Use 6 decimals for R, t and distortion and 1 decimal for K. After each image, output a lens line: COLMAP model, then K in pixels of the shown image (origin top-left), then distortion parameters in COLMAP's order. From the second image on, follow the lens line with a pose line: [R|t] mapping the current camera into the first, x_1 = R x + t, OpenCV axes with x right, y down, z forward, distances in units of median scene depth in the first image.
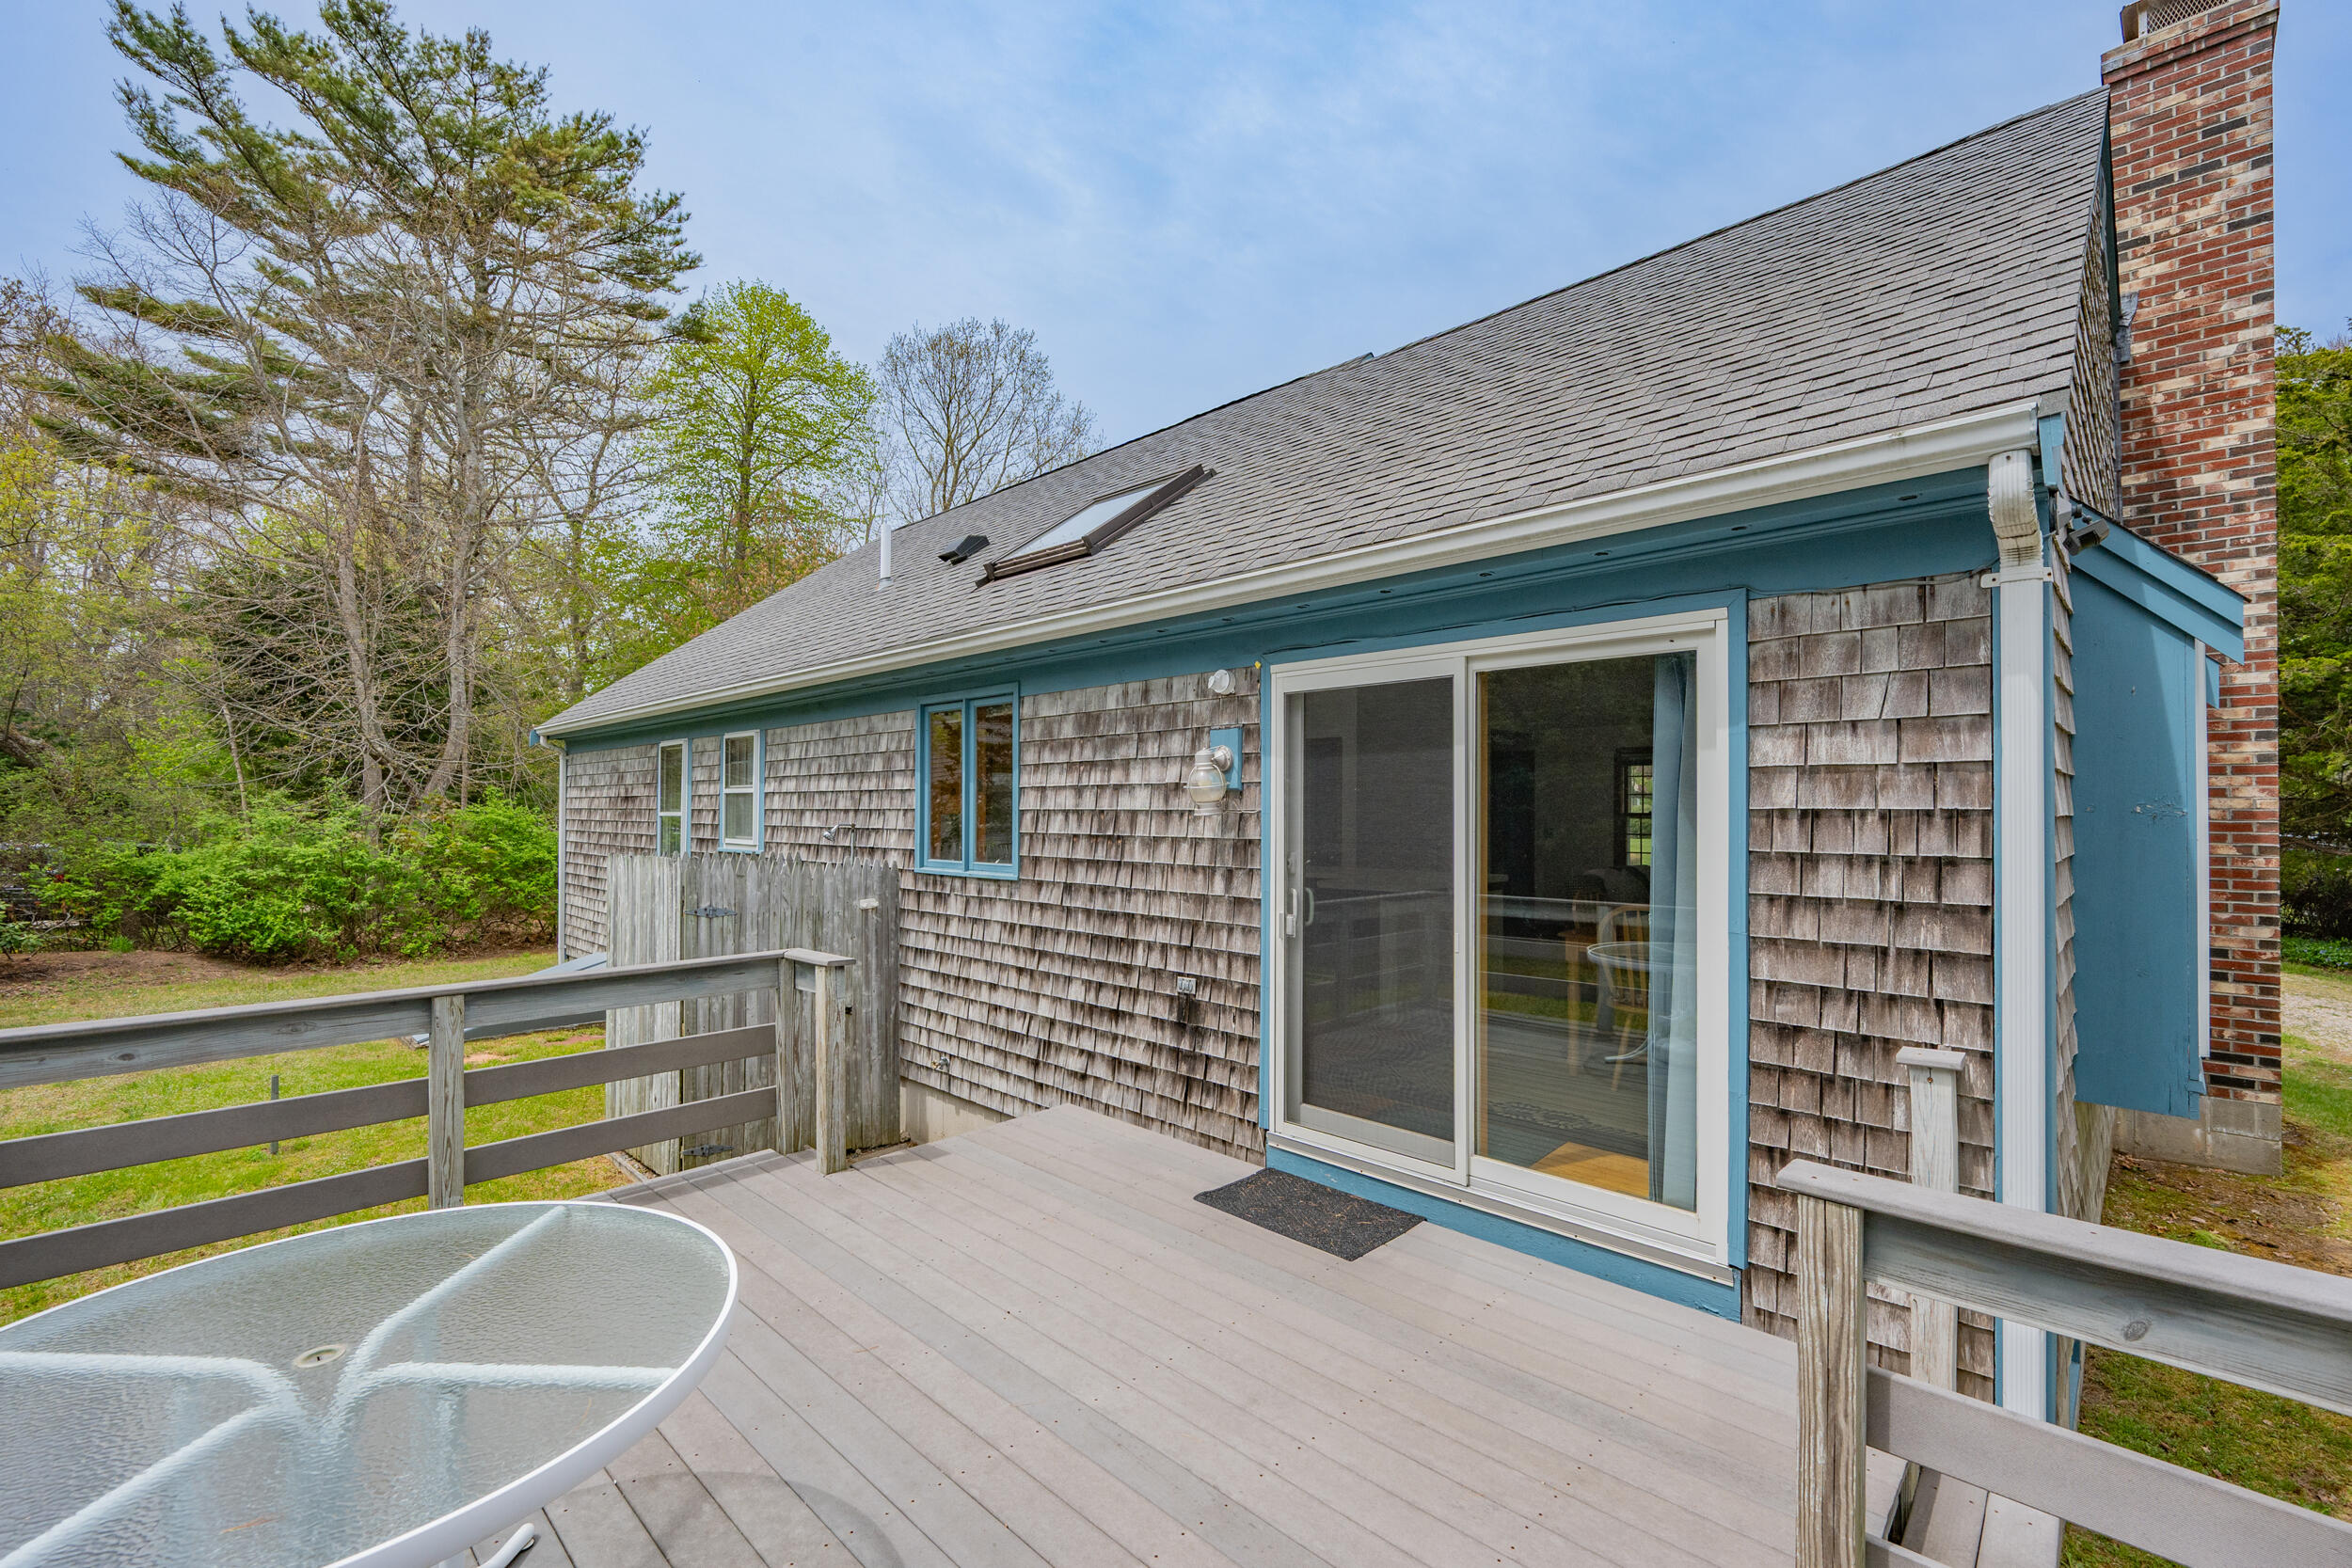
lens RADIAL K [[993.0, 0, 1172.8], [0, 993.0, 796.0], [0, 0, 1]] dist [-0.001309, -0.000390]
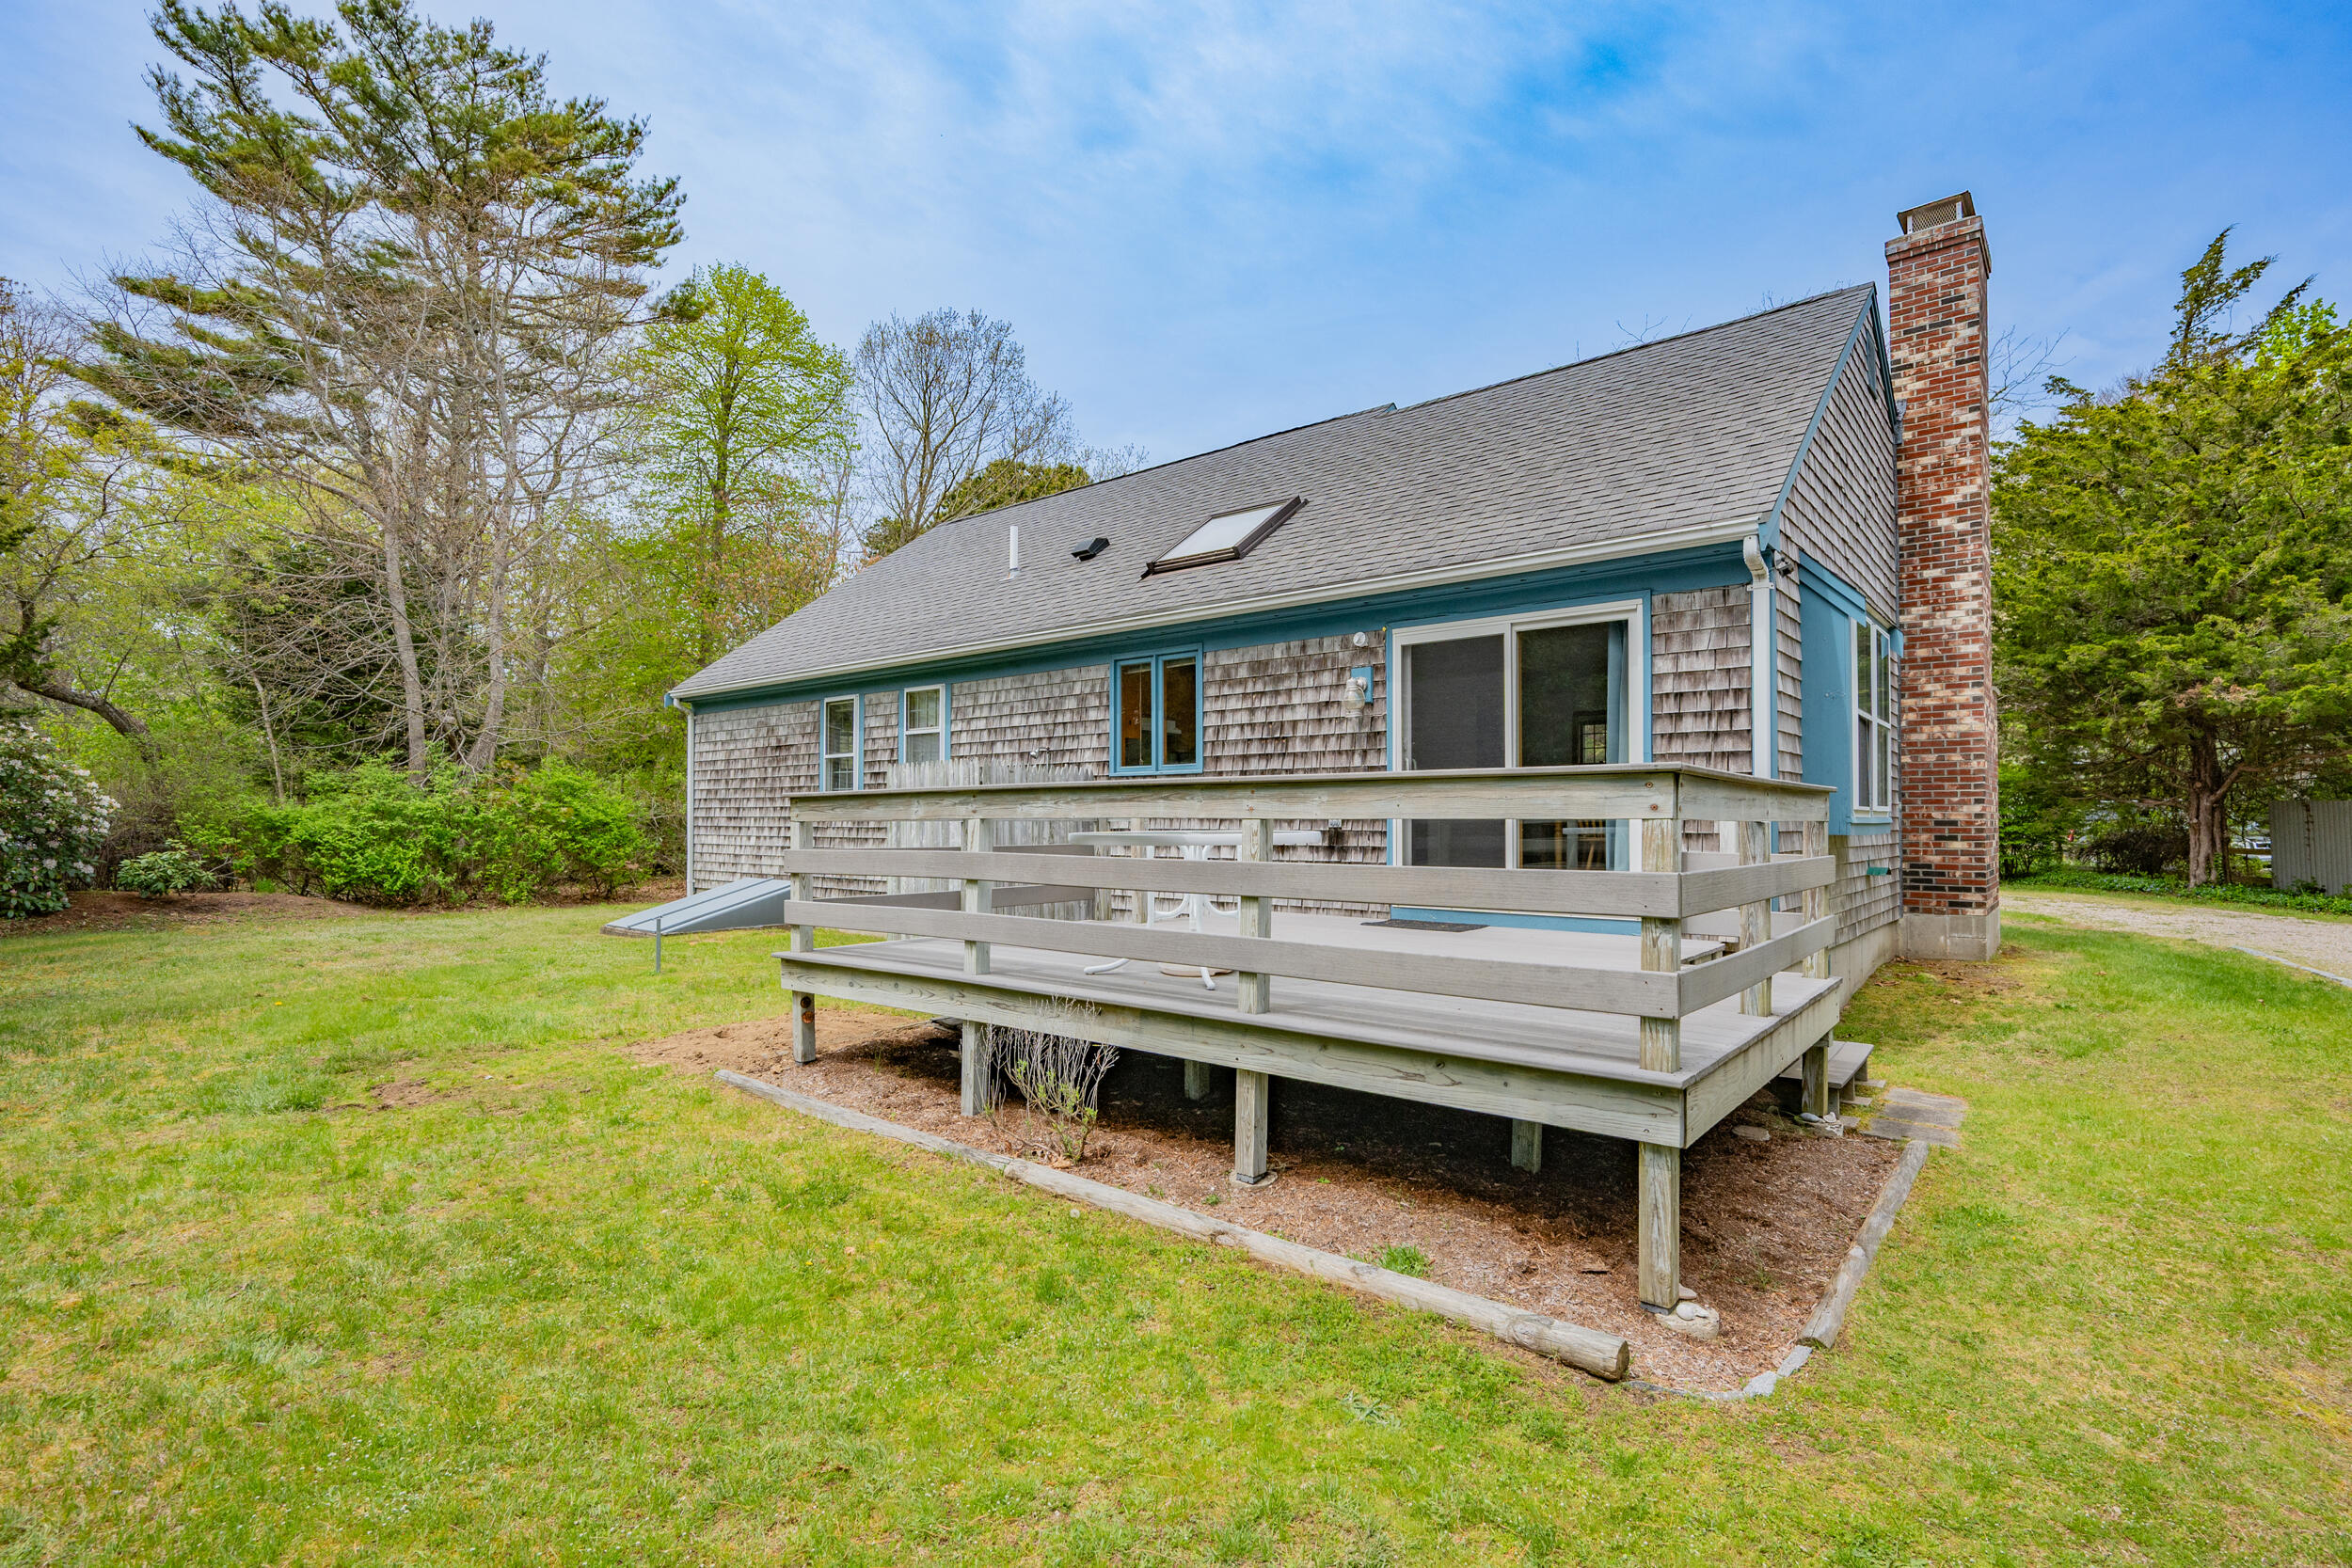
lens RADIAL K [[1089.2, 0, 1174.1], [0, 1089.2, 793.1], [0, 0, 1]] dist [-0.000611, -0.000033]
pose [[0.996750, -0.001170, 0.080547, -0.318391], [0.001837, 0.999965, -0.008214, 0.123801], [-0.080534, 0.008335, 0.996717, -0.629313]]
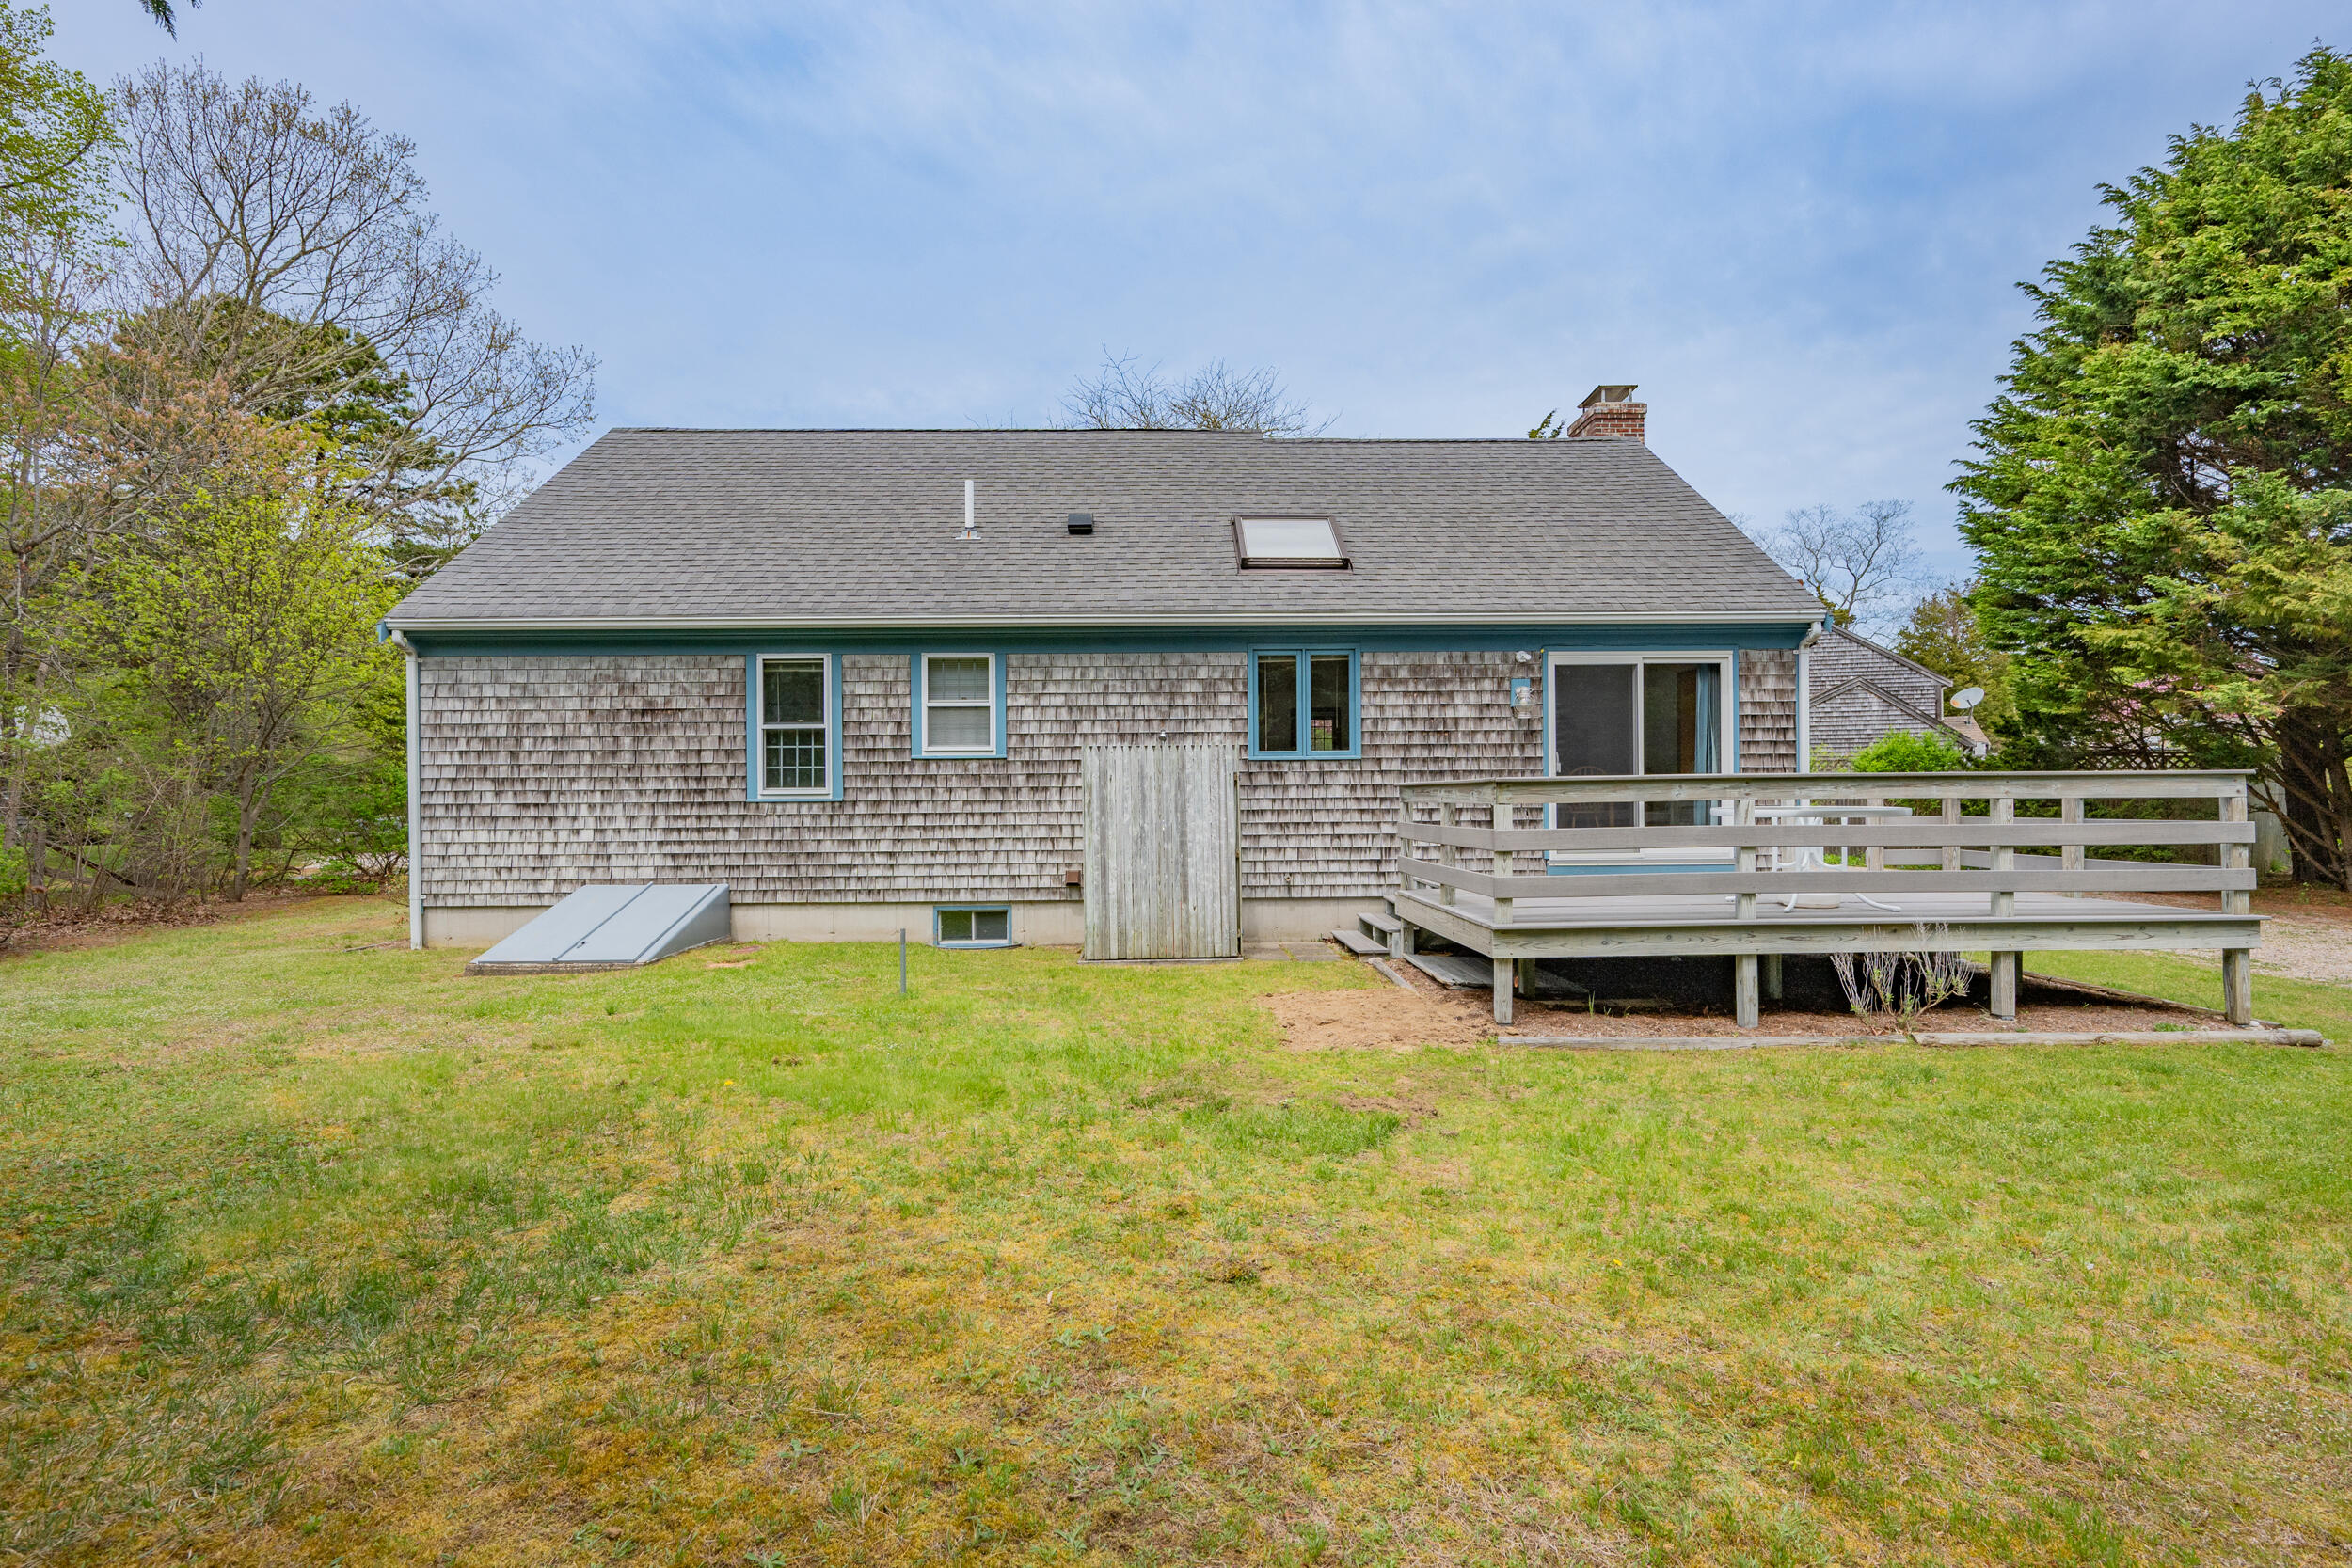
lens RADIAL K [[1089.2, 0, 1174.1], [0, 1089.2, 793.1], [0, 0, 1]] dist [-0.000611, -0.000033]
pose [[0.704531, -0.005973, 0.709648, -1.643924], [-0.001488, 0.999950, 0.009894, 0.120419], [-0.709671, -0.008026, 0.704487, -0.095954]]
